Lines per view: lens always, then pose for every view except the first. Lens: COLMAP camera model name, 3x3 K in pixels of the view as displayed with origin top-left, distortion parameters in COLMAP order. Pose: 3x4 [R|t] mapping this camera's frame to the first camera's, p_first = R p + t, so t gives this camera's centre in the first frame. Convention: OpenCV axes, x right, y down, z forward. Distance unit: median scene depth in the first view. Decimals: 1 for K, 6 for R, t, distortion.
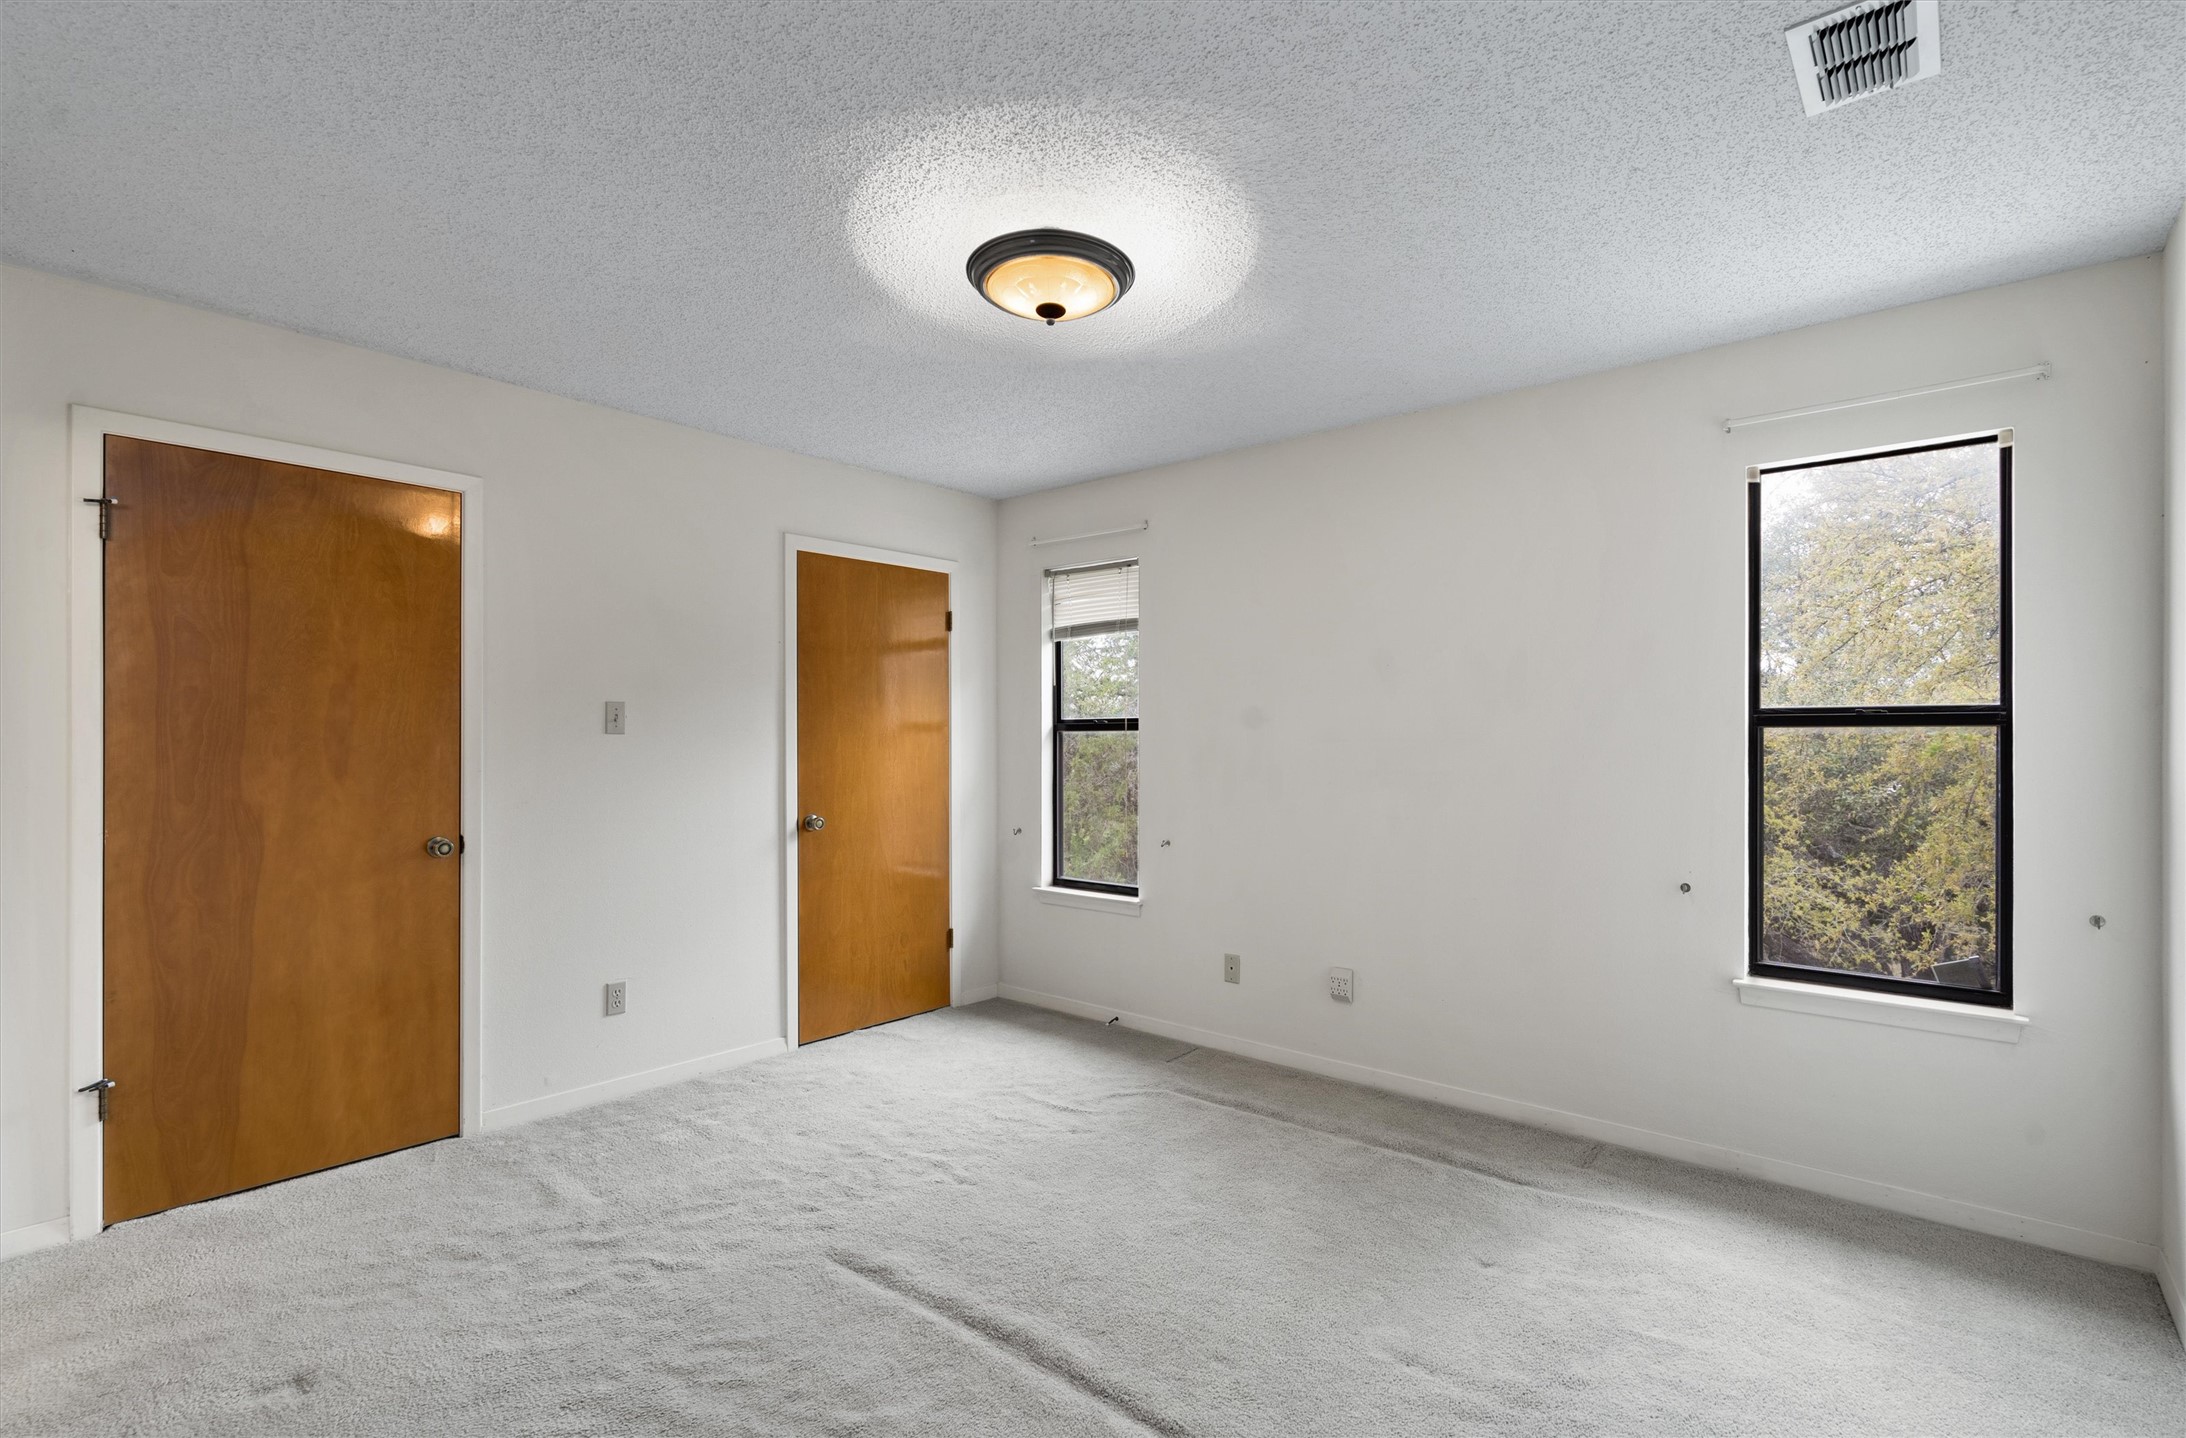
lens RADIAL K [[1045.3, 0, 1096.2], [0, 1045.3, 731.7], [0, 0, 1]] dist [-0.000305, -0.000299]
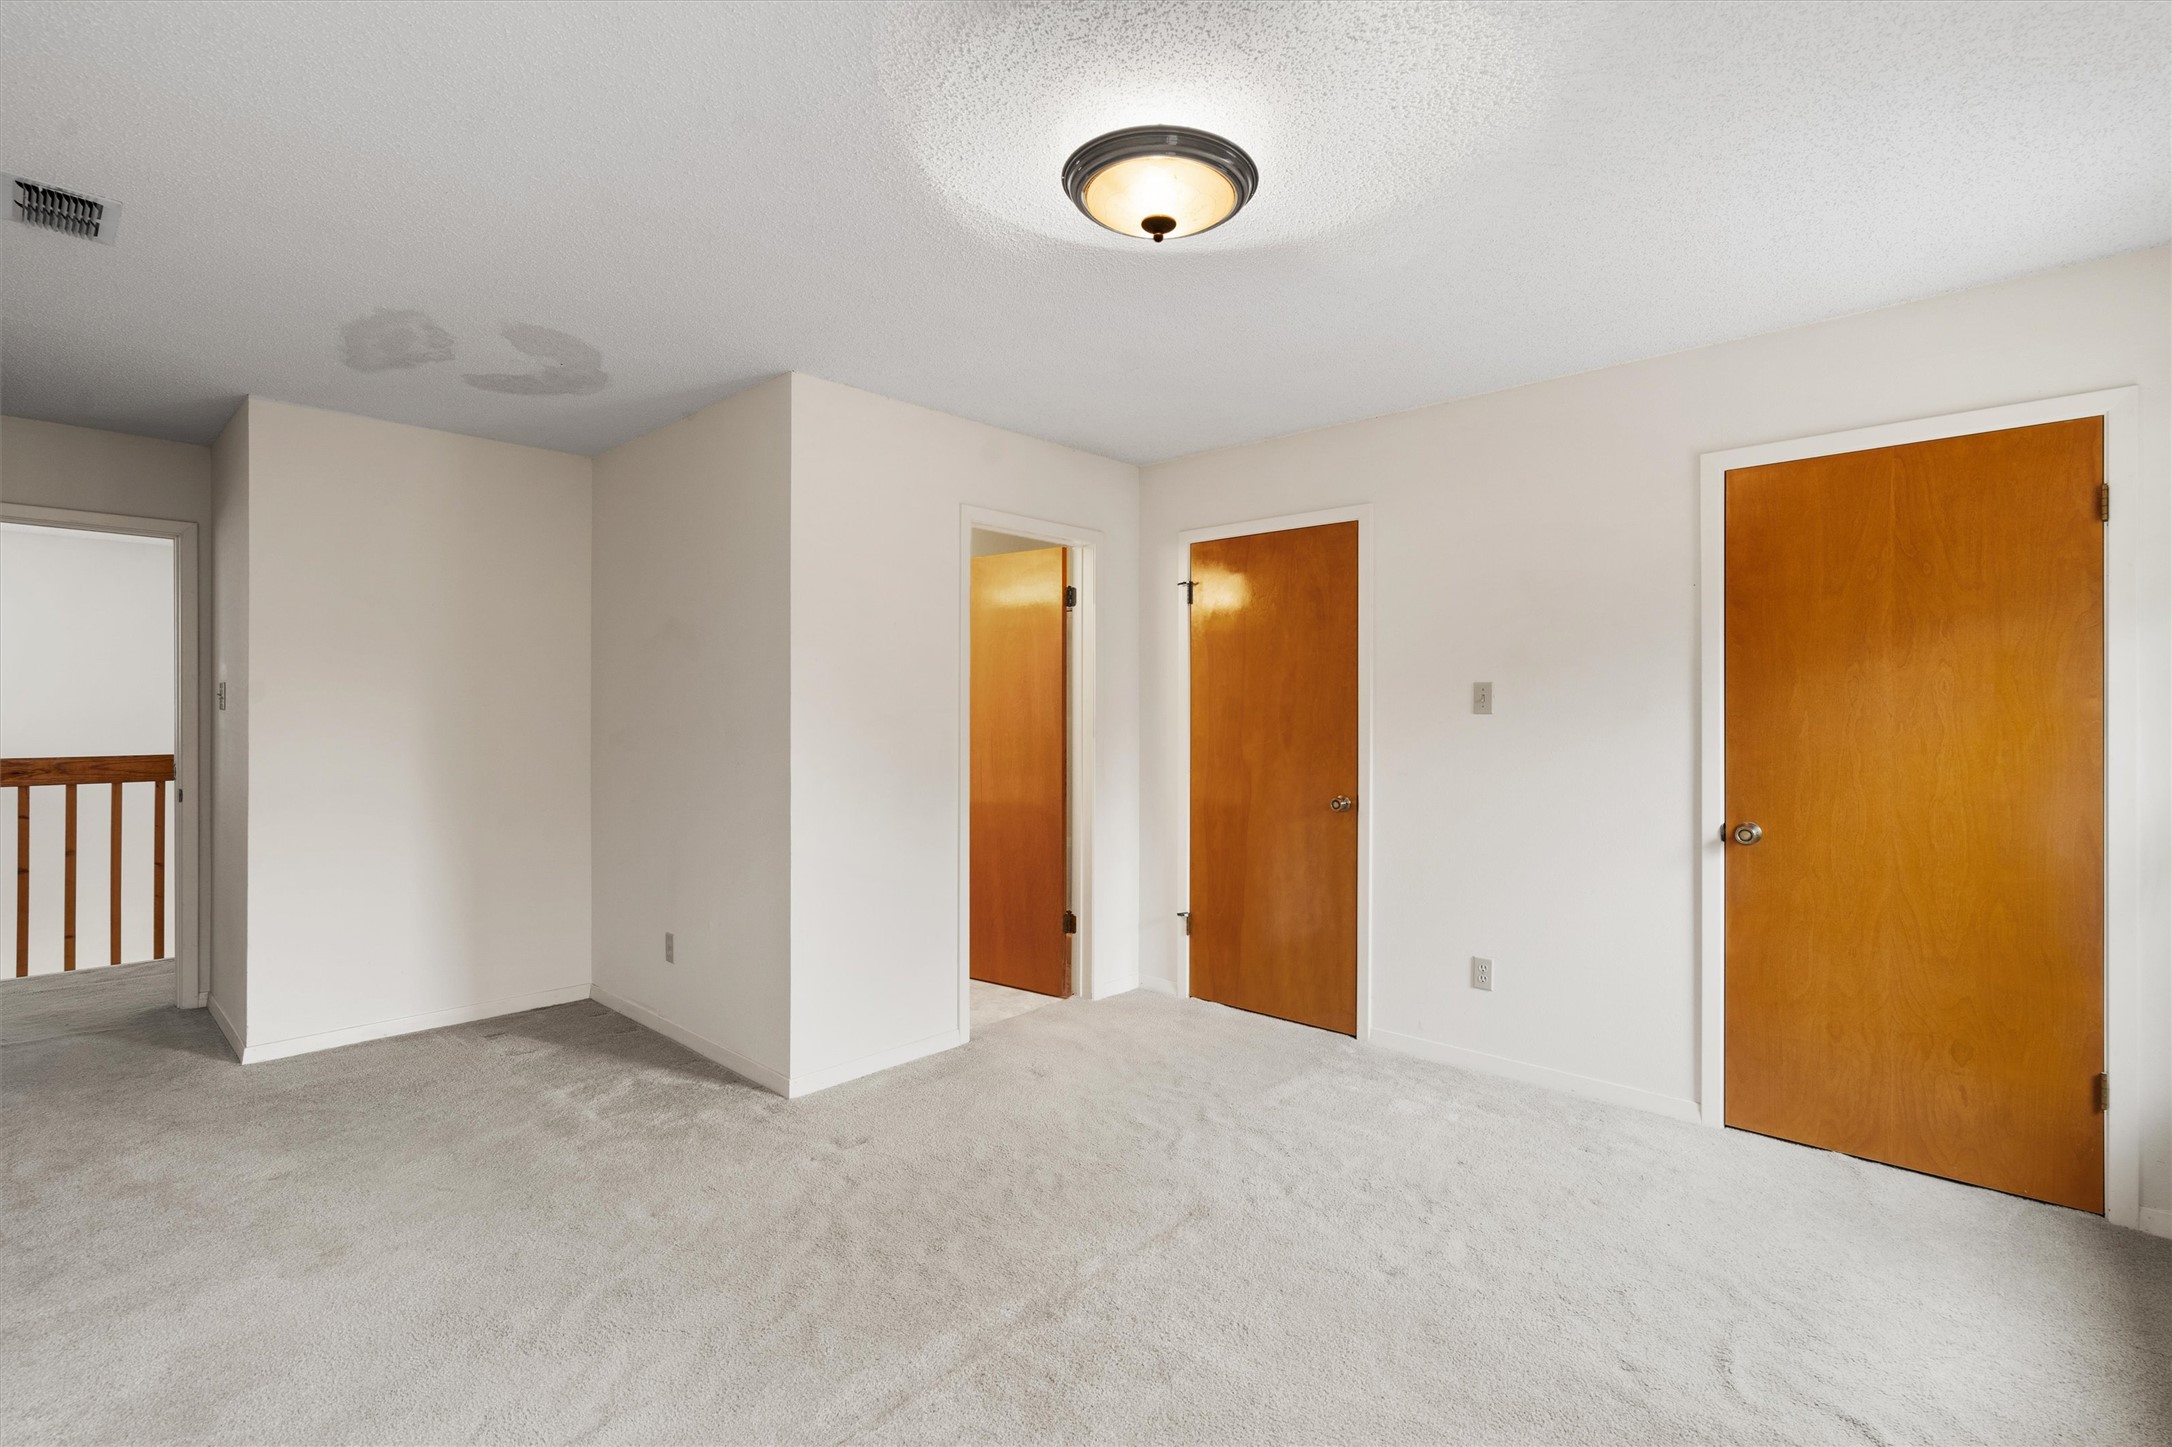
lens RADIAL K [[985.7, 0, 1083.9], [0, 985.7, 714.5], [0, 0, 1]] dist [-0.001916, 0.000004]
pose [[-0.047499, -0.007584, -0.998842, 0.529097], [-0.000974, 0.999971, -0.007546, 0.010899], [0.998871, 0.000615, -0.047505, 0.672157]]
